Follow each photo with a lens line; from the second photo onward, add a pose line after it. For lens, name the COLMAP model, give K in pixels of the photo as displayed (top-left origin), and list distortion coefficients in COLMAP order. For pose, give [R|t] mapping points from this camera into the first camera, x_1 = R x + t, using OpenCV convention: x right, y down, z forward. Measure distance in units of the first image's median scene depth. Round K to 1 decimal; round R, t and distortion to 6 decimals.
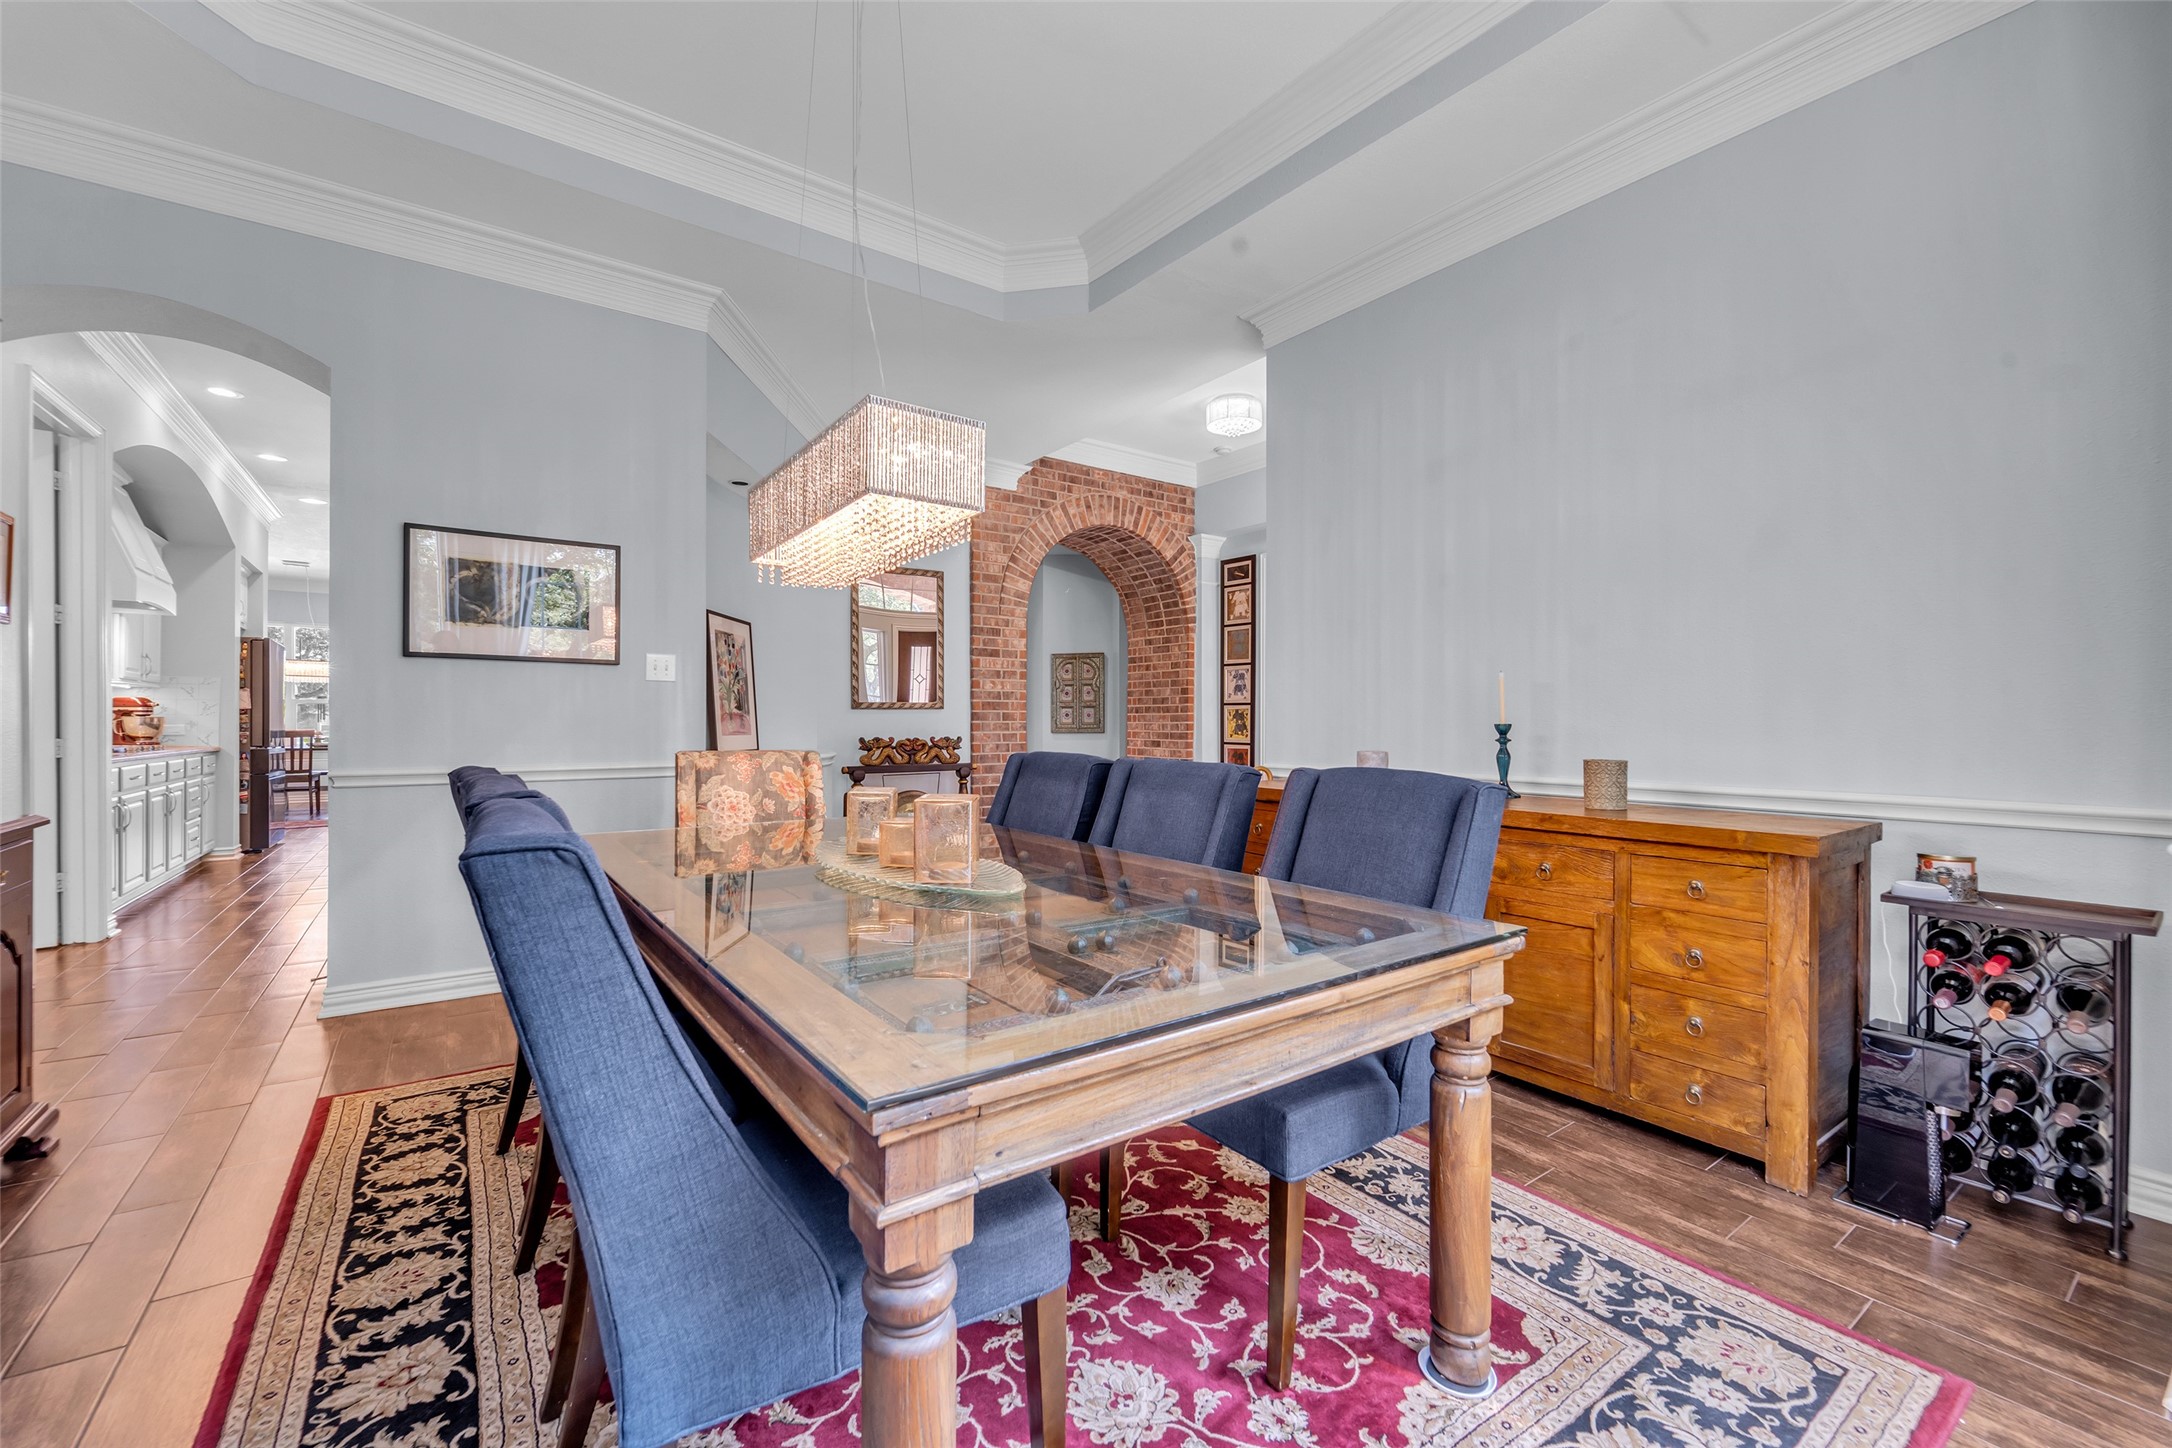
lens RADIAL K [[876.3, 0, 1073.5], [0, 876.3, 729.4], [0, 0, 1]] dist [0.000119, -0.000962]
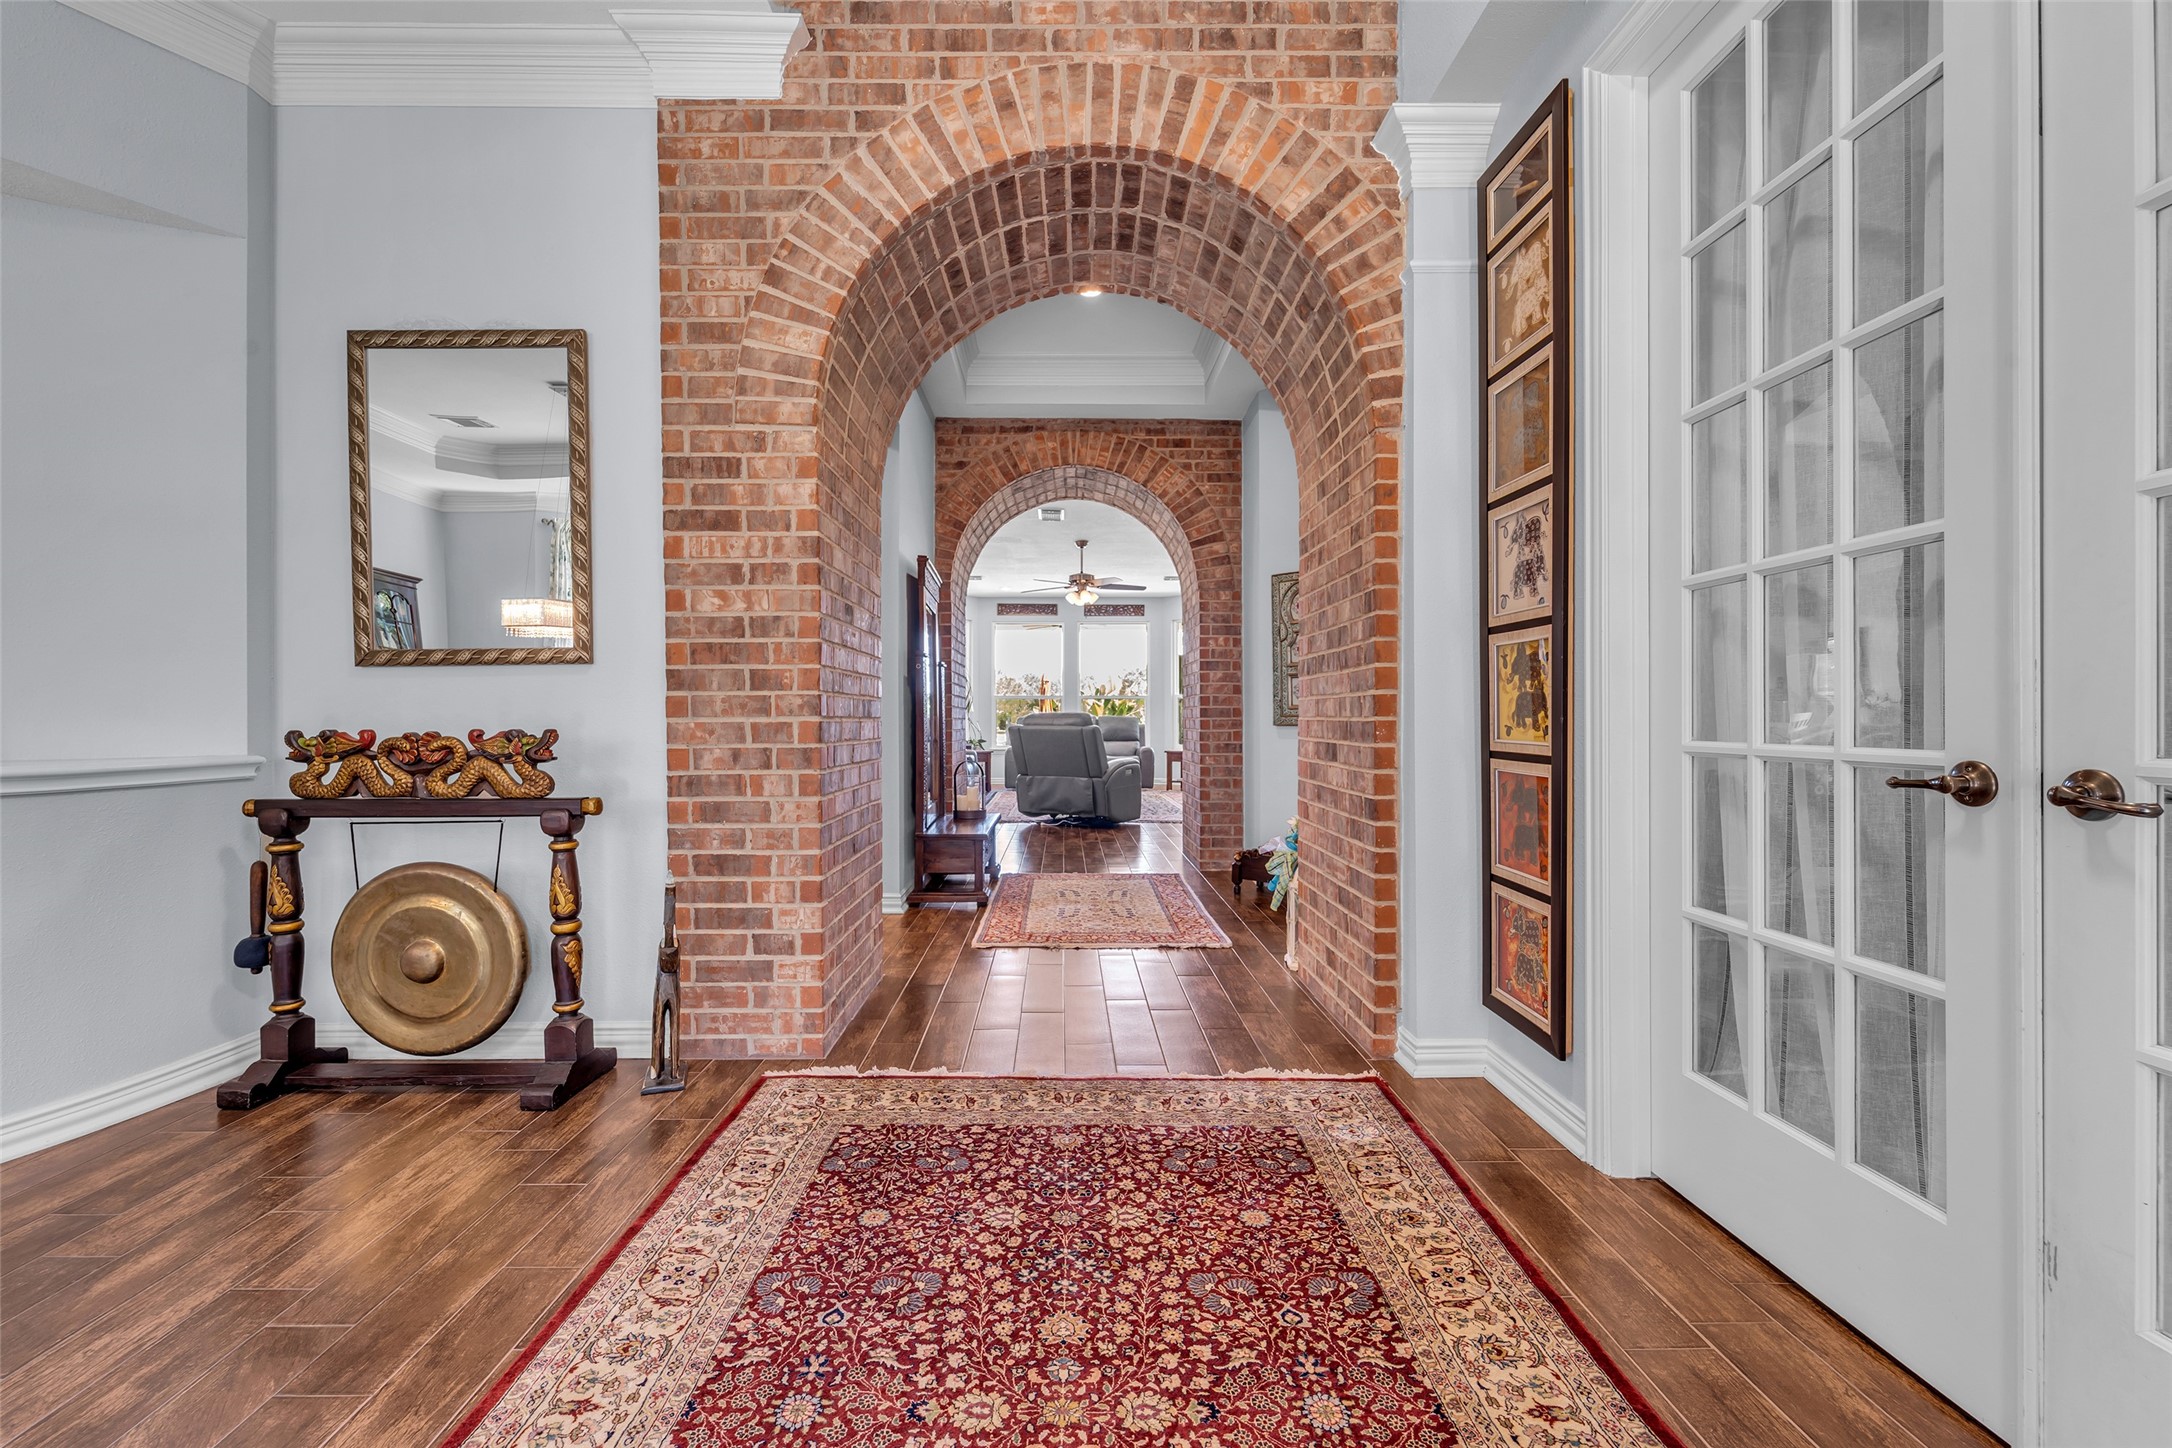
lens RADIAL K [[876.3, 0, 1082.2], [0, 876.3, 731.0], [0, 0, 1]] dist [0.000119, -0.000962]
pose [[0.821889, 0.001360, -0.569646, 0.265300], [0.001167, 0.999991, 0.004072, 0.006984], [0.569646, -0.004011, 0.821880, 0.750891]]
